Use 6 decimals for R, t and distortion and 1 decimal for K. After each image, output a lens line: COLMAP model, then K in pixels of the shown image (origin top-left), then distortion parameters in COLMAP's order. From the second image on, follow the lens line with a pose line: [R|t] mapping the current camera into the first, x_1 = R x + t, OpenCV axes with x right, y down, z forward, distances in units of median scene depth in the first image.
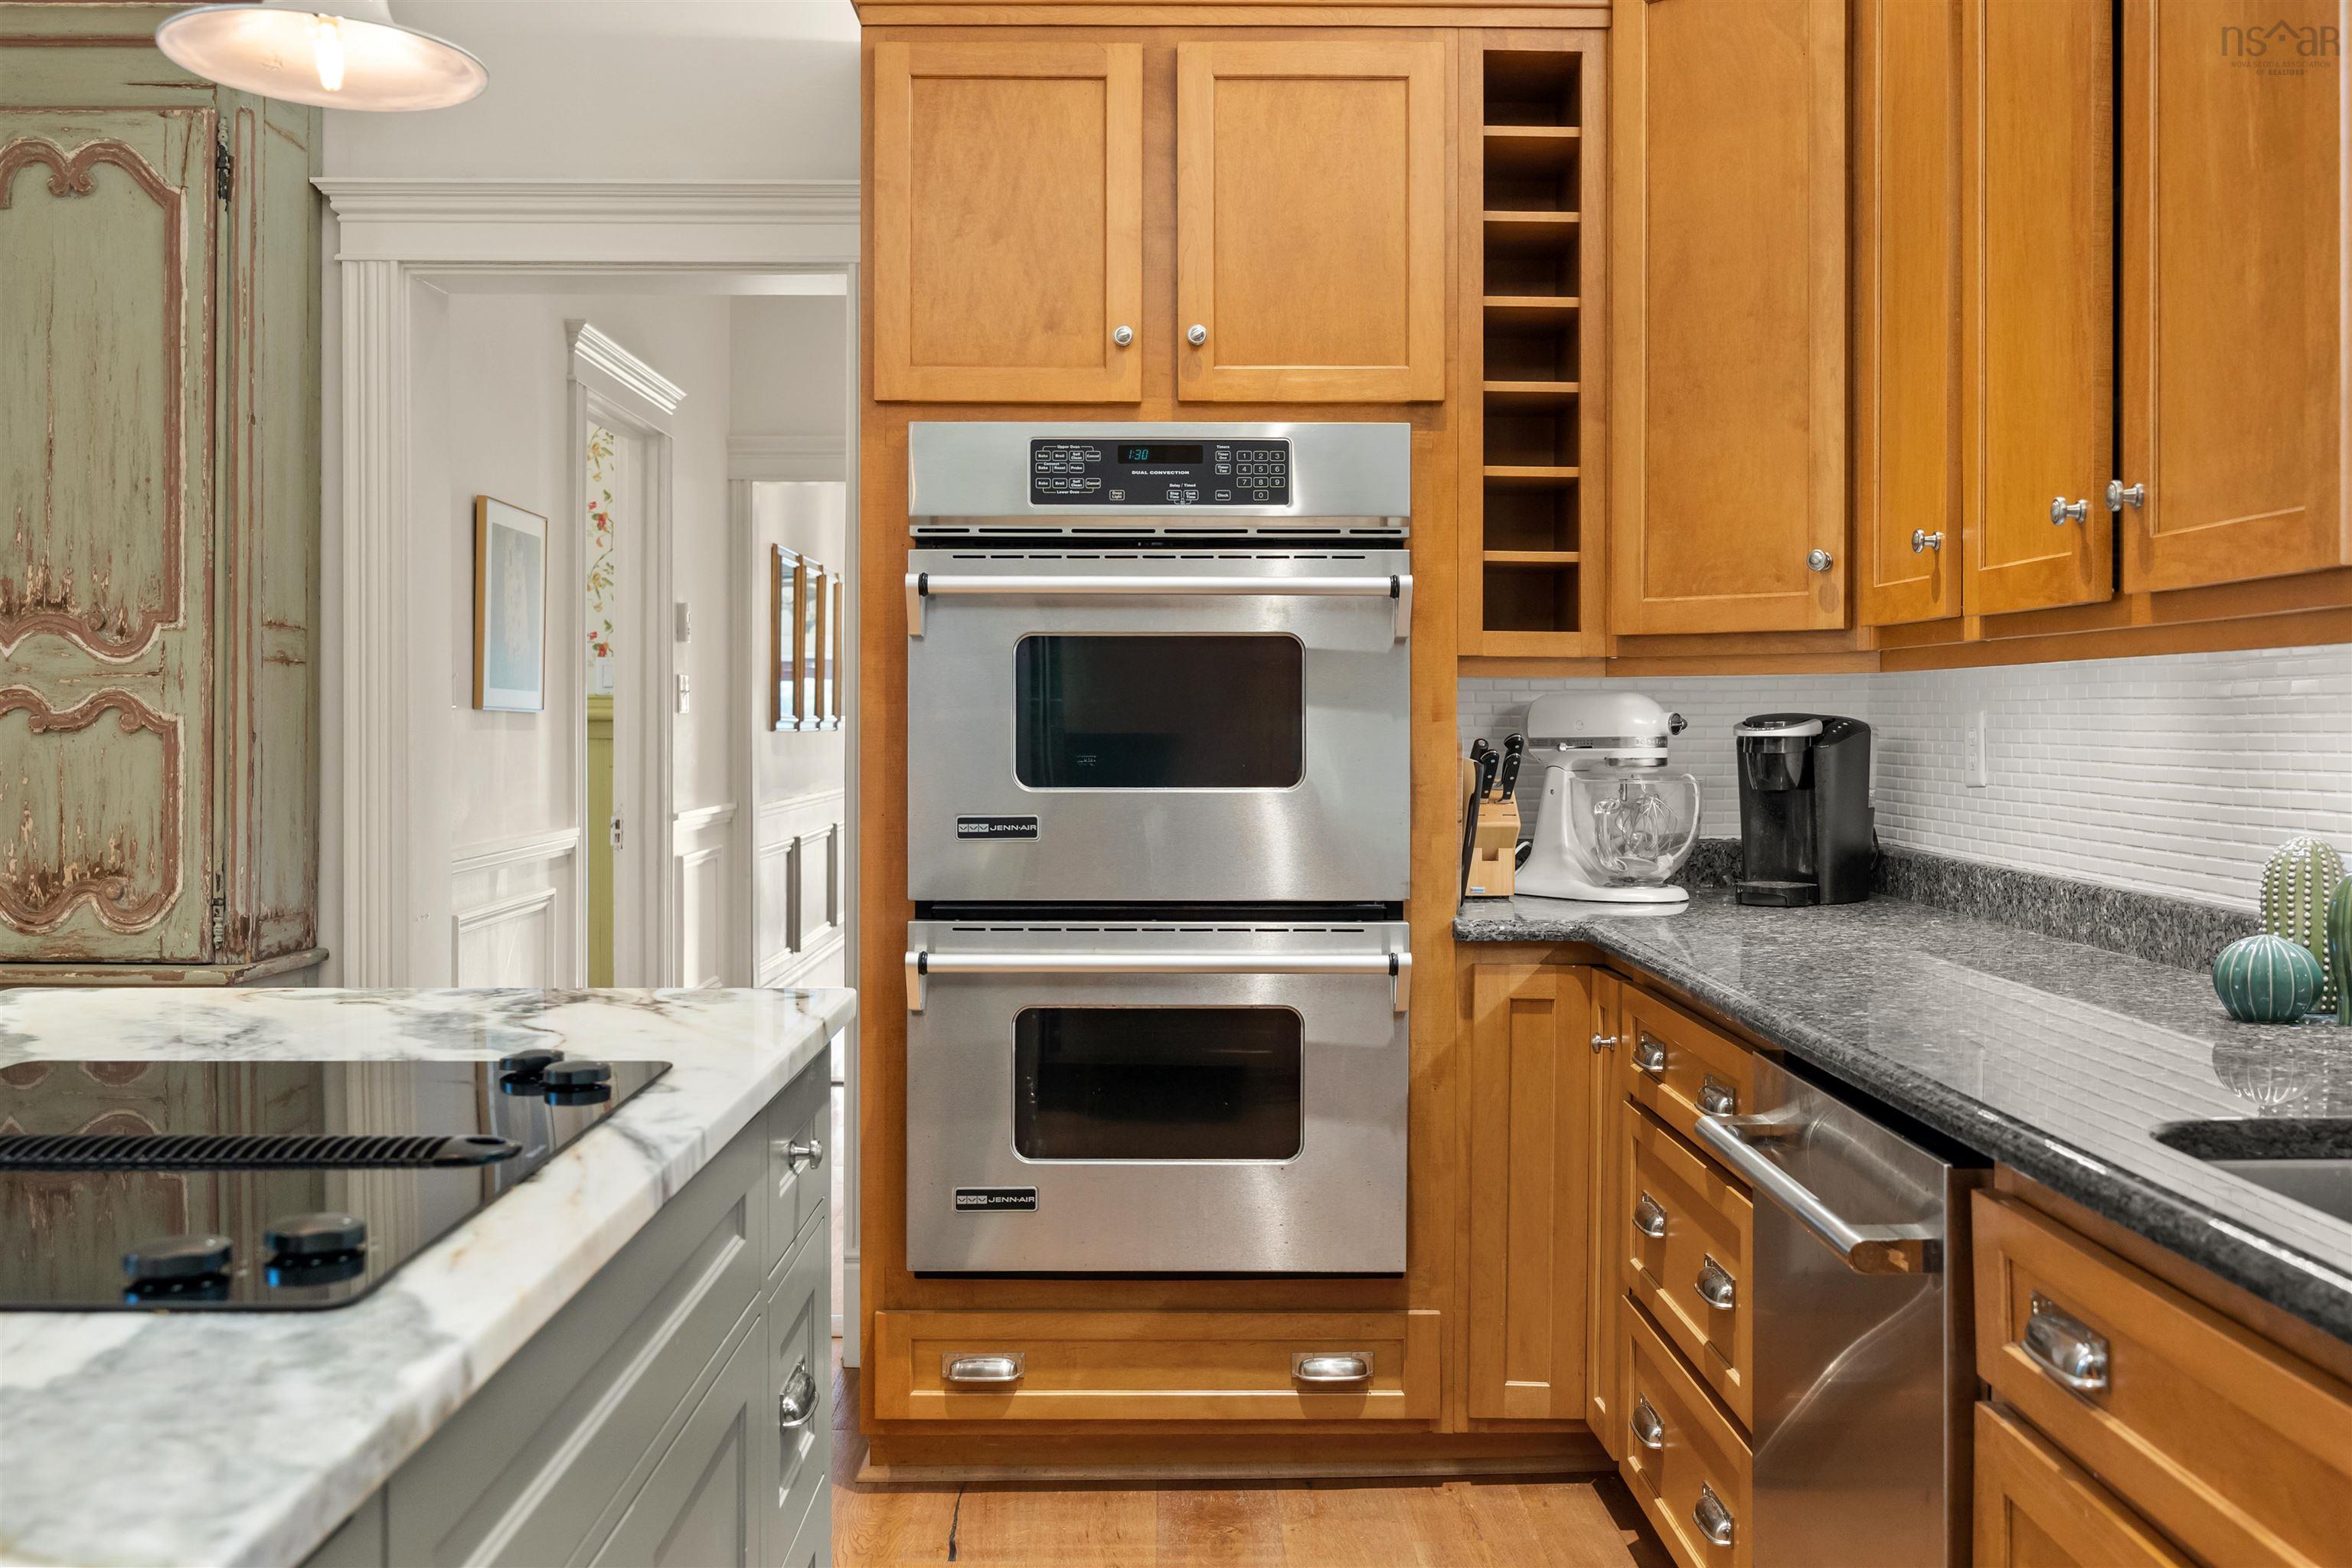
lens RADIAL K [[2138.1, 0, 1161.8], [0, 2138.1, 728.1], [0, 0, 1]] dist [-0.001501, 0.000000]
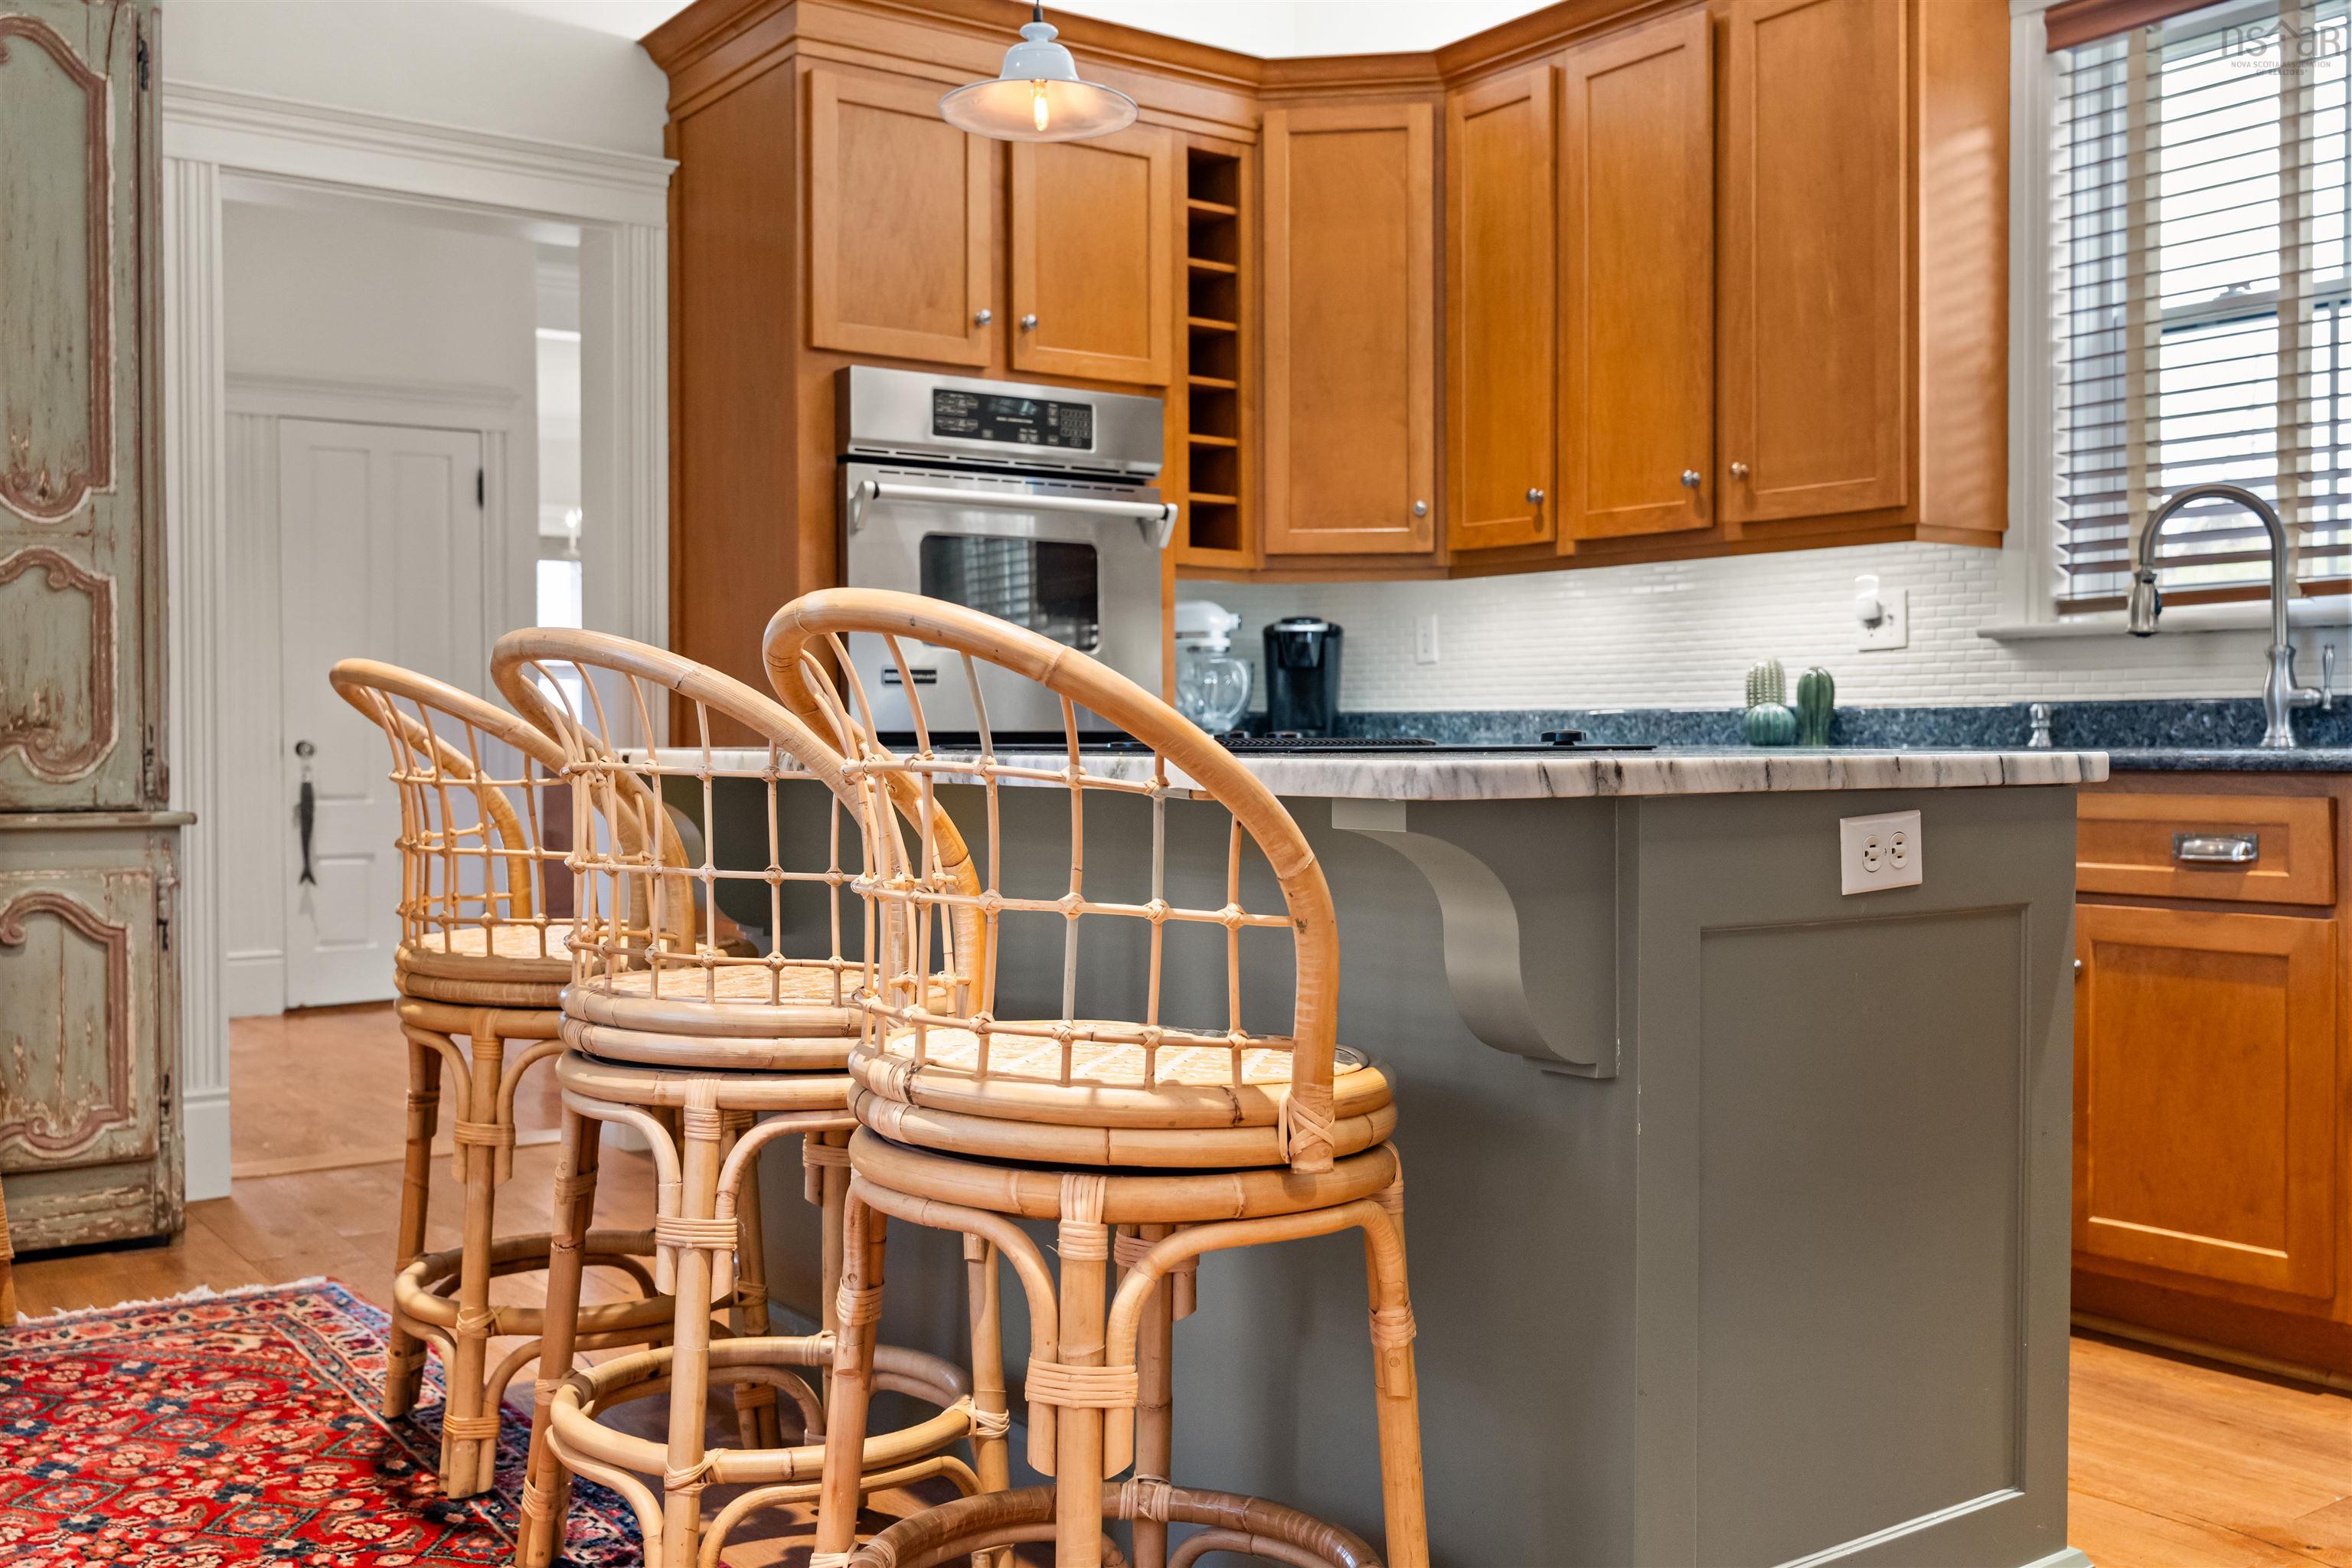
lens RADIAL K [[2214.6, 0, 1176.1], [0, 2214.6, 779.0], [0, 0, 1]] dist [-0.004690, 0.000000]
pose [[0.809357, -0.013475, 0.587163, -0.735893], [0.005790, 0.999871, 0.014965, 0.088448], [-0.587289, -0.008712, 0.809331, -0.211701]]
